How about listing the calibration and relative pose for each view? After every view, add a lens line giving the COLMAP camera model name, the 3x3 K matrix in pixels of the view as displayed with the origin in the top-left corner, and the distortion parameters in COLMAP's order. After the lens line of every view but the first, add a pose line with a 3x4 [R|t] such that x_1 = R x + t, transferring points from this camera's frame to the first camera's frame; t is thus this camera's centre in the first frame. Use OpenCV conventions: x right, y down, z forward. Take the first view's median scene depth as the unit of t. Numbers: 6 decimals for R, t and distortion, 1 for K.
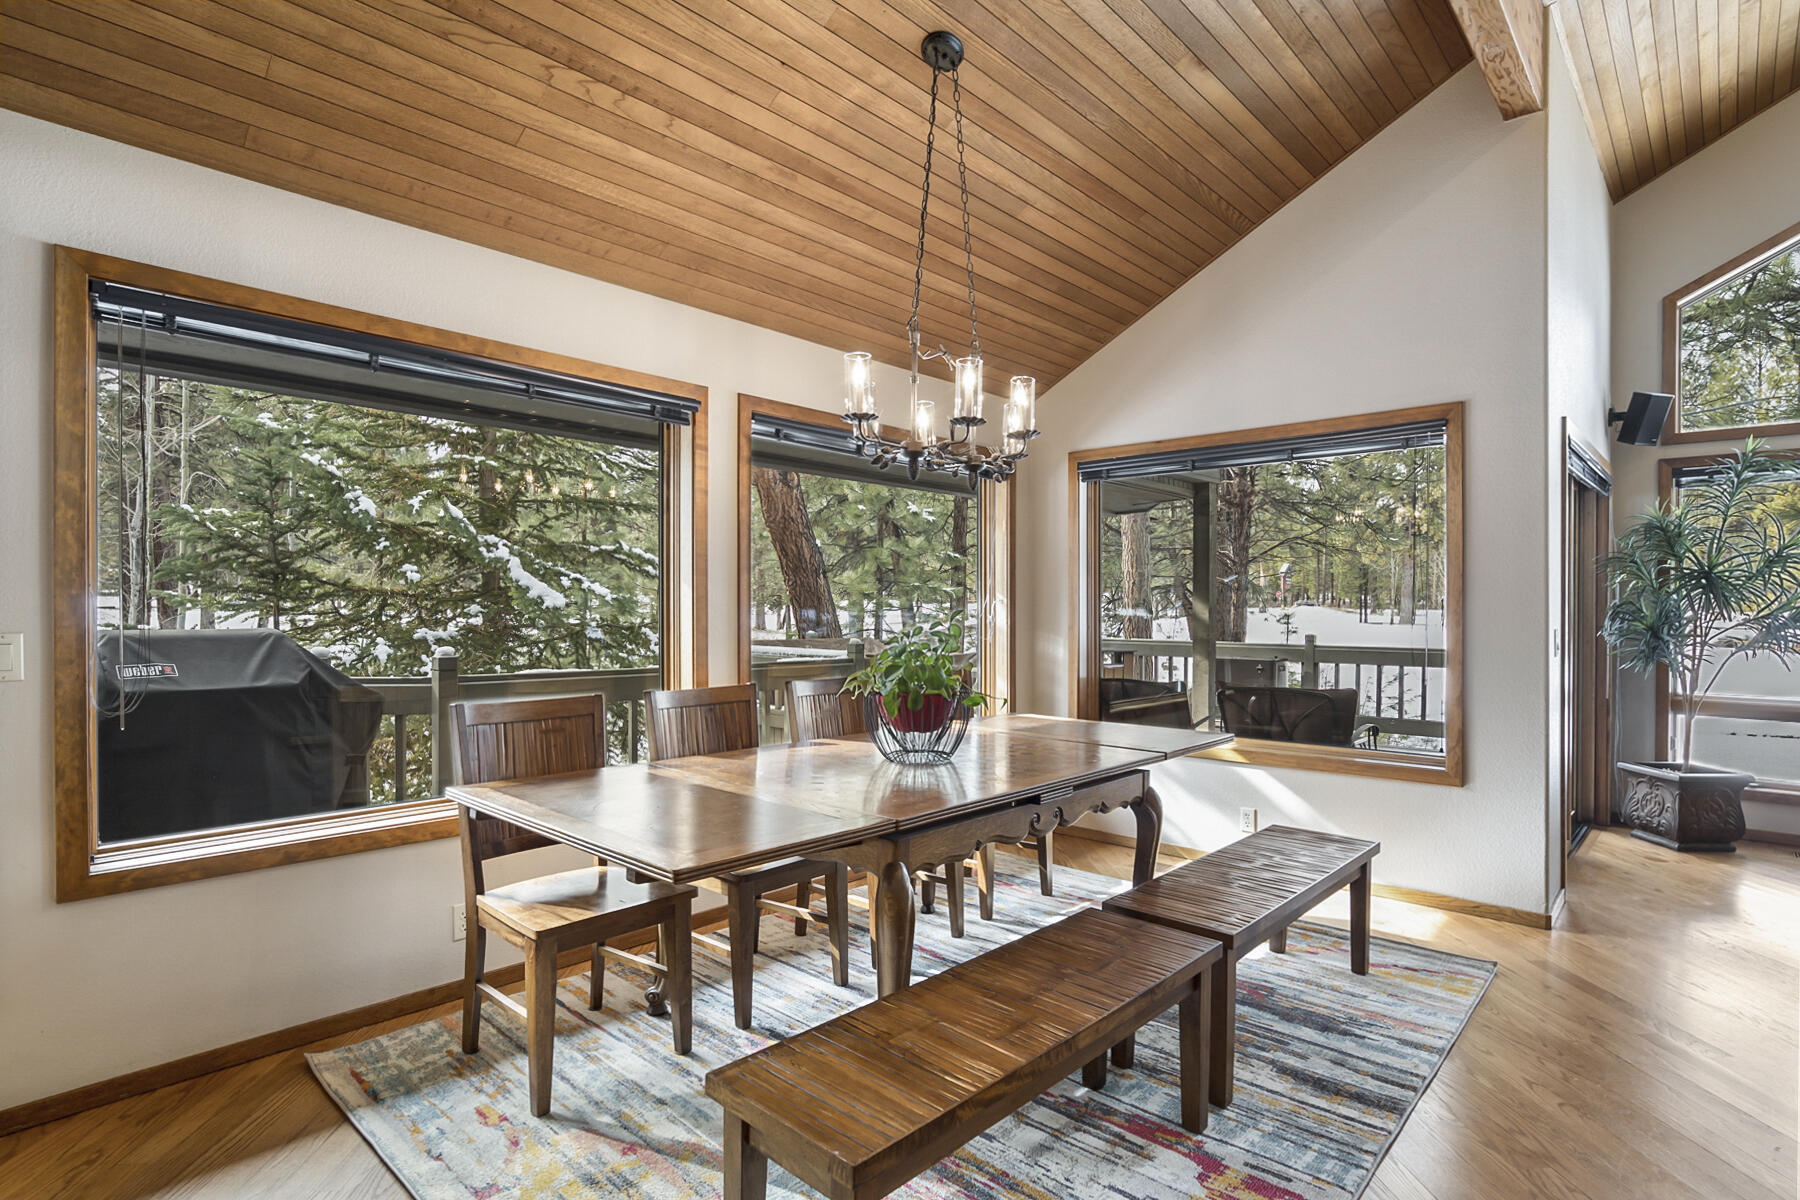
lens RADIAL K [[916.7, 0, 907.8], [0, 916.7, 606.6], [0, 0, 1]] dist [-0.015379, 0.004003]
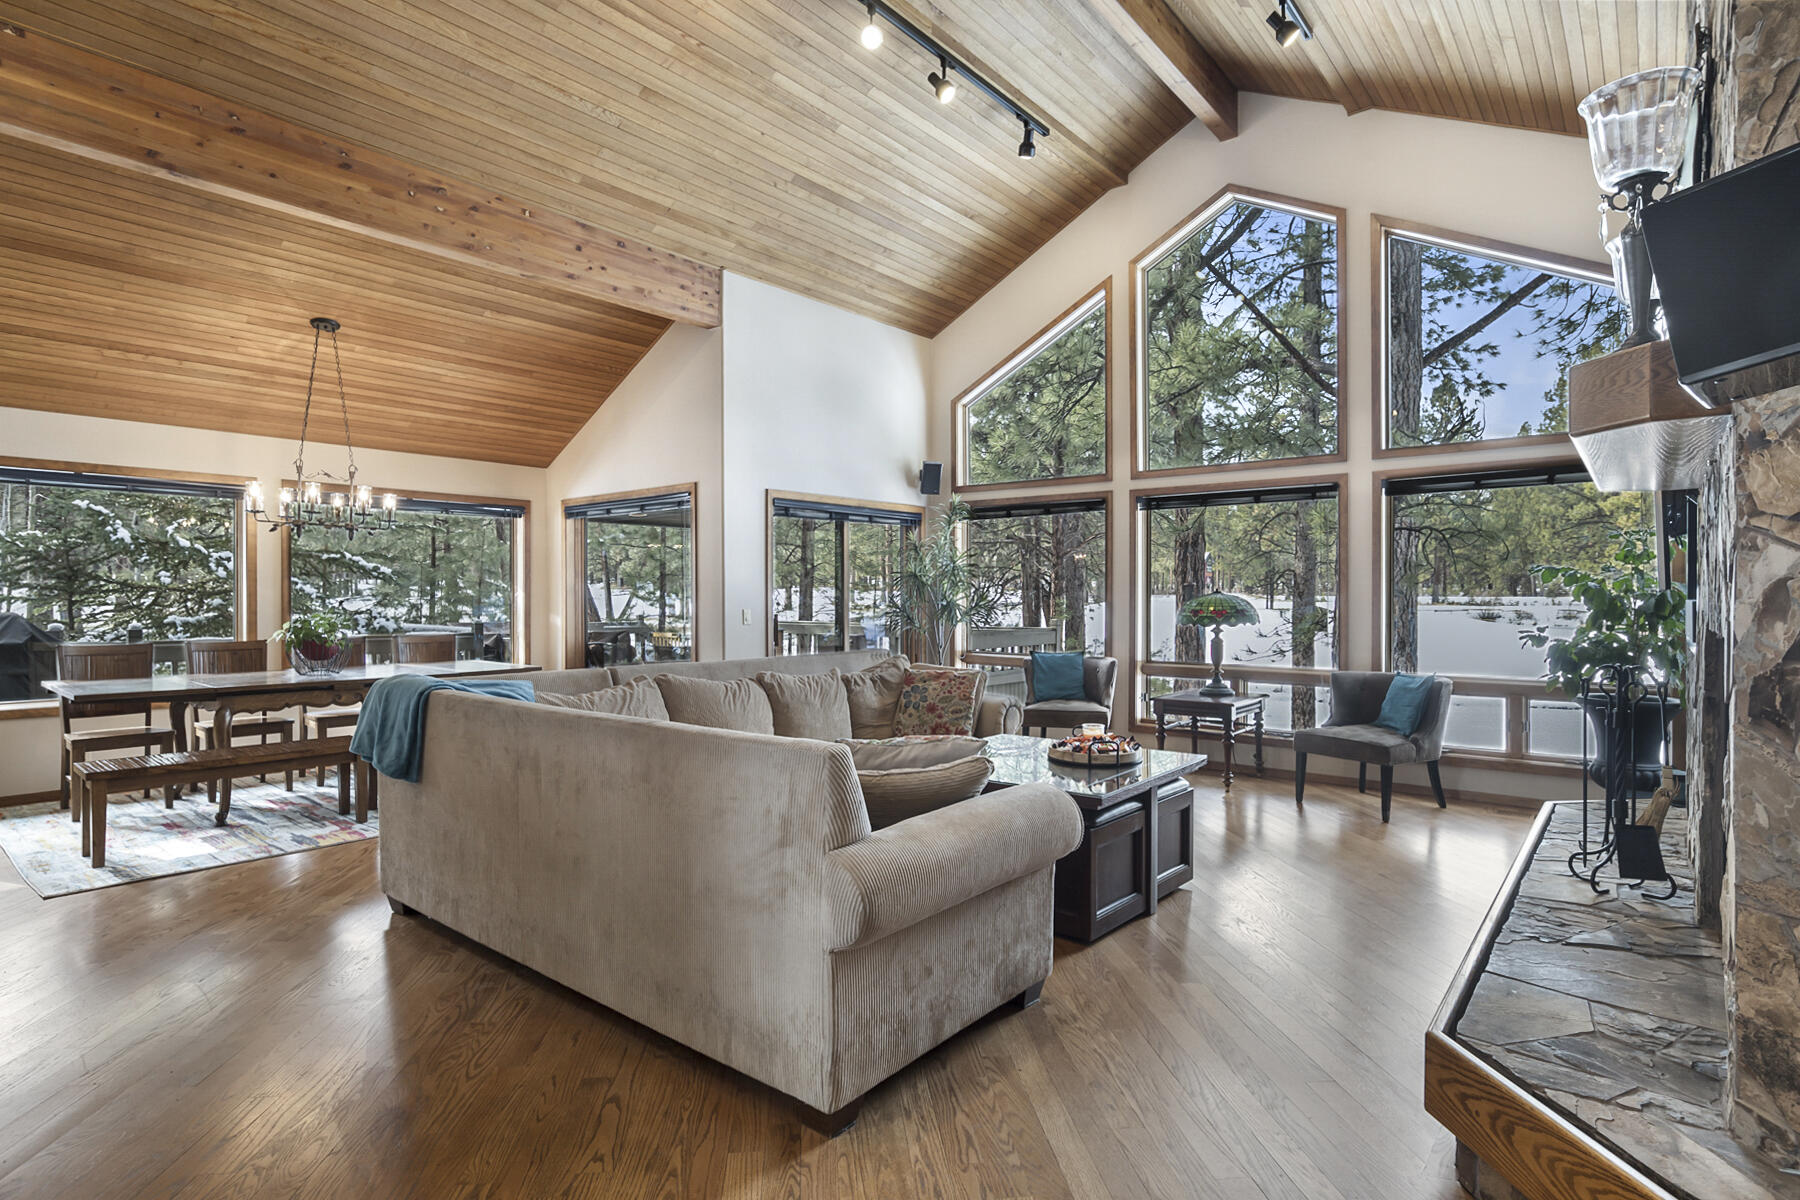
lens RADIAL K [[916.7, 0, 897.5], [0, 916.7, 601.2], [0, 0, 1]] dist [-0.015379, 0.004003]
pose [[0.999277, 0.000058, 0.038008, 0.614338], [0.000054, 0.999996, -0.002961, 0.008357], [-0.038008, 0.002961, 0.999273, -0.535739]]
